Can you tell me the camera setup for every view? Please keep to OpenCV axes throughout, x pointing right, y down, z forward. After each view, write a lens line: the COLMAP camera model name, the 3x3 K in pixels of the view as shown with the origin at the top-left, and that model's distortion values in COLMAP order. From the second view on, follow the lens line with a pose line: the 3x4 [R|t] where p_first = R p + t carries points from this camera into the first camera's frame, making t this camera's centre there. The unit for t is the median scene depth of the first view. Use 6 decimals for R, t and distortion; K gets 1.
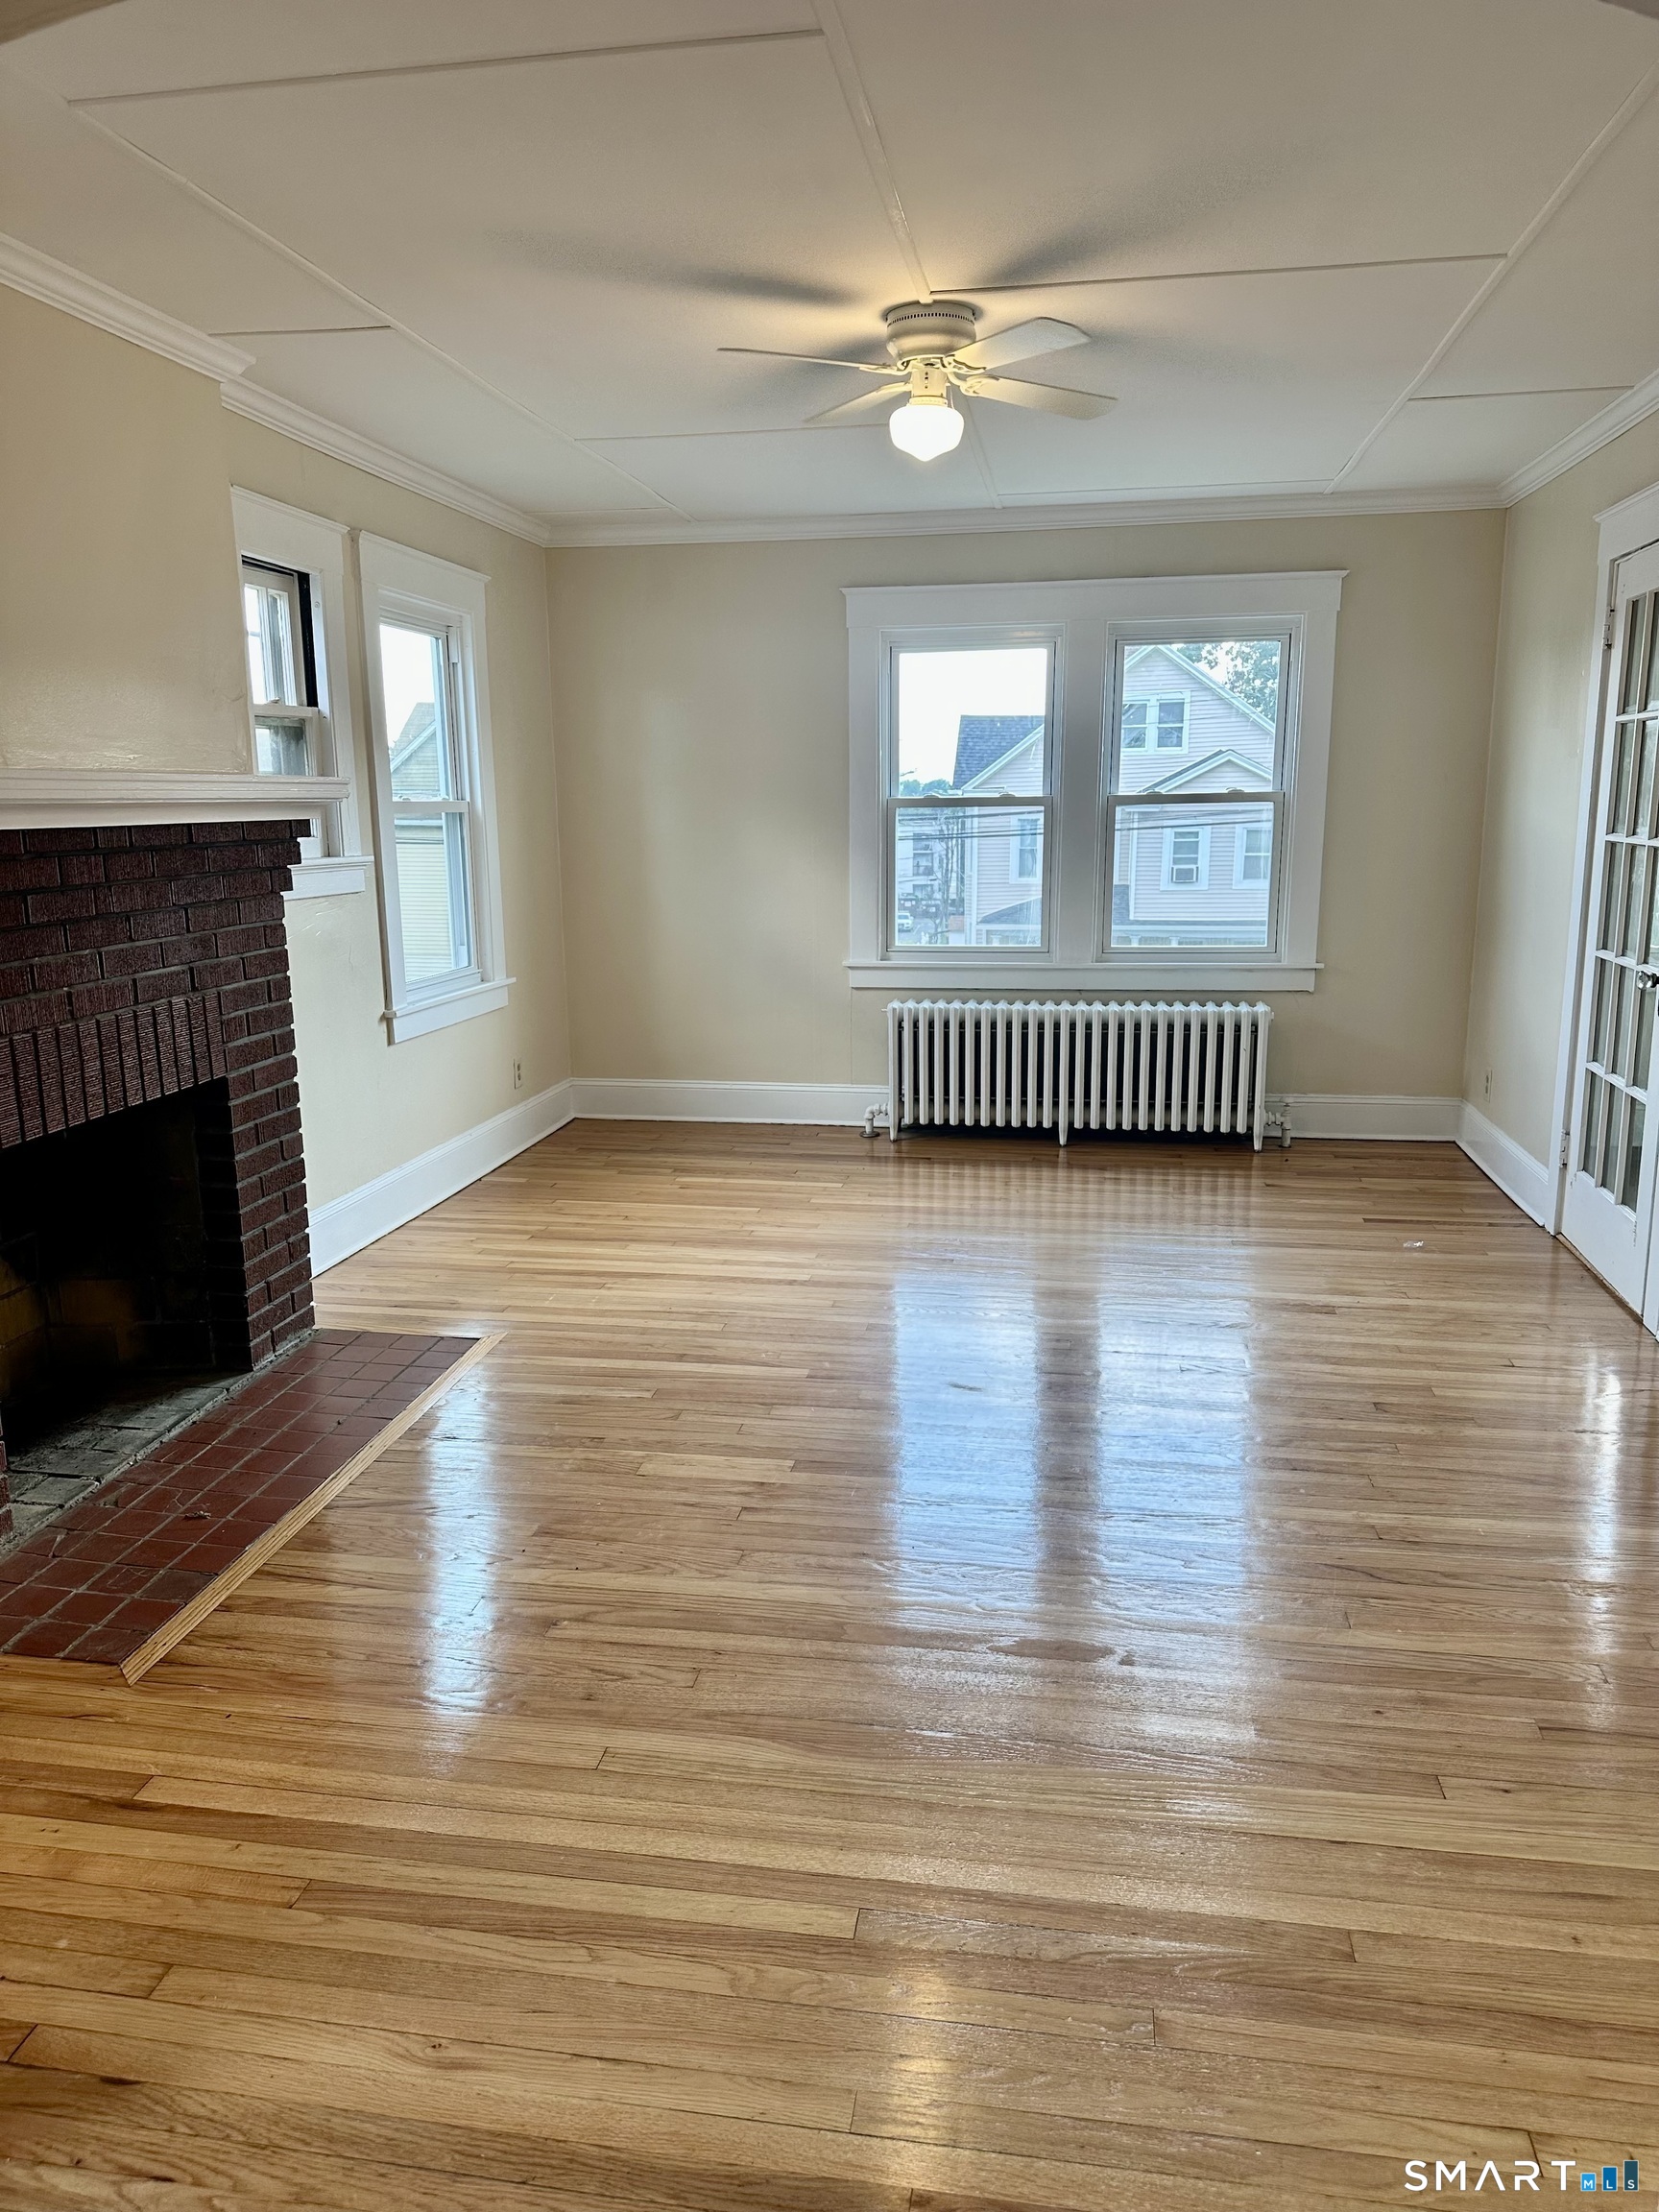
lens RADIAL K [[1529.9, 0, 764.0], [0, 1529.9, 1106.3], [0, 0, 1]] dist [0.004484, -0.001437]
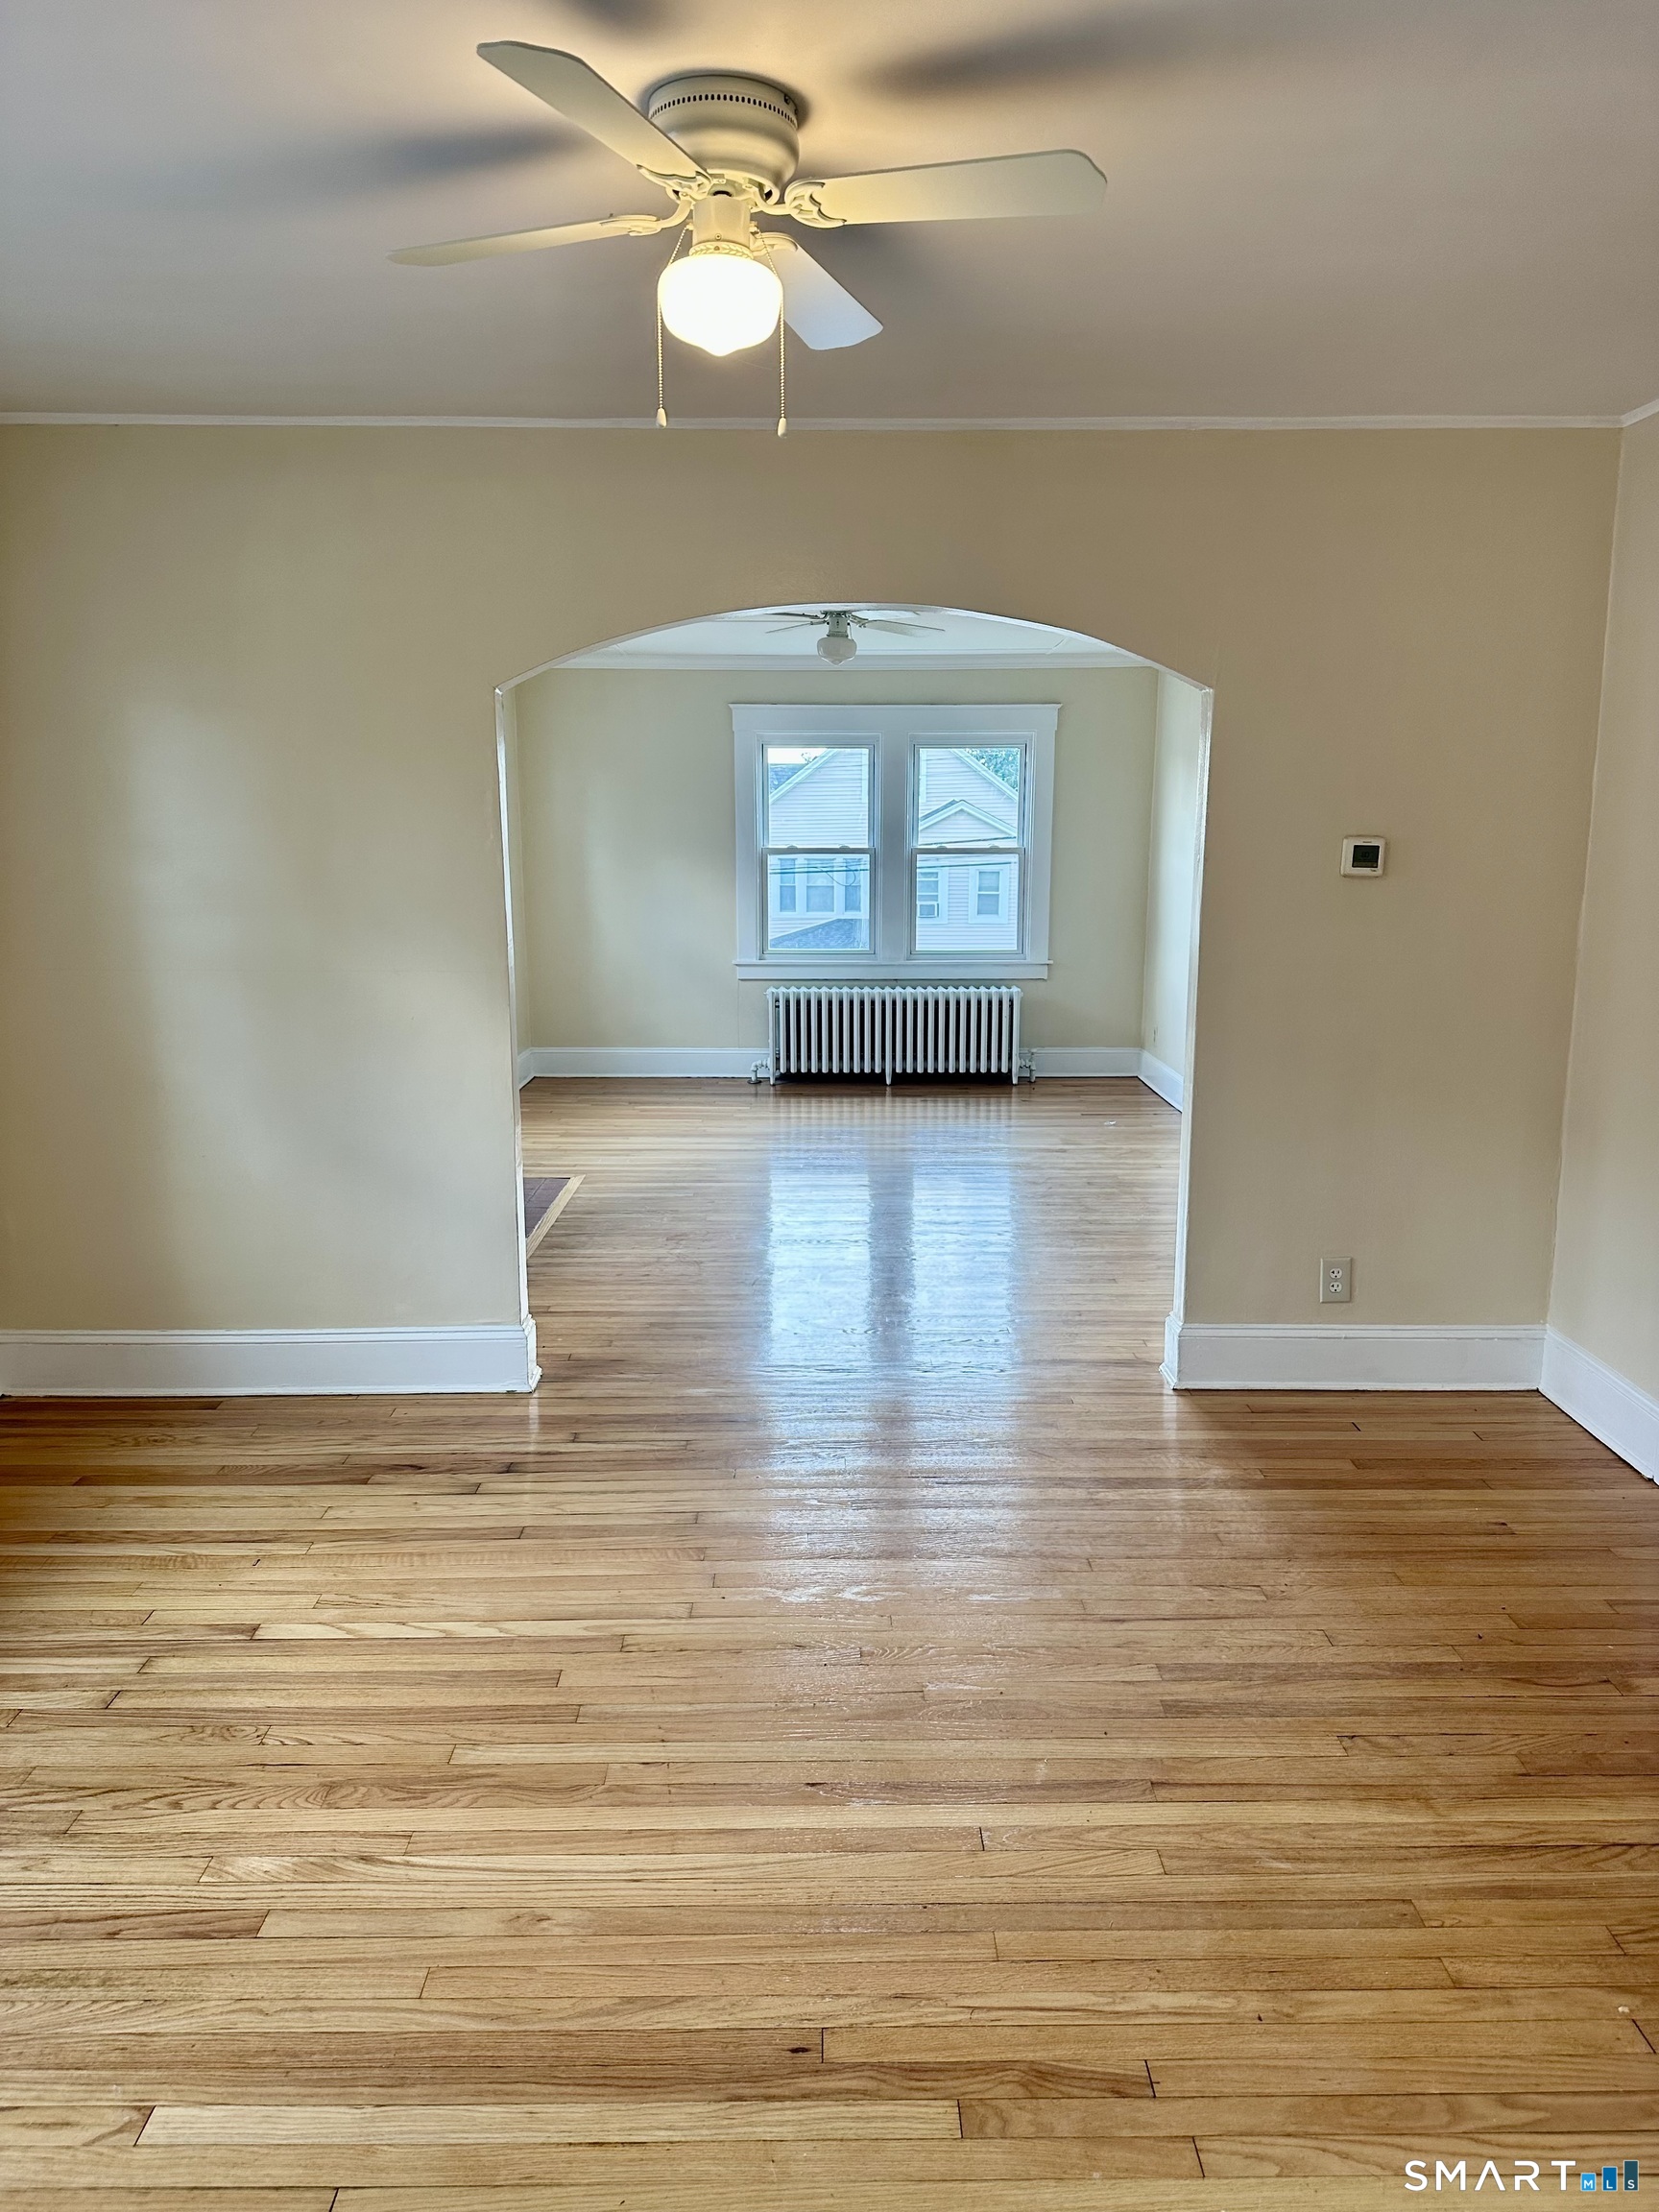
lens RADIAL K [[1573.1, 0, 823.6], [0, 1573.1, 1098.0], [0, 0, 1]] dist [-0.002070, -0.010378]
pose [[0.978591, -0.017133, 0.205099, -0.177416], [0.023712, 0.999279, -0.029664, 0.082568], [-0.204443, 0.033892, 0.978292, -0.469382]]
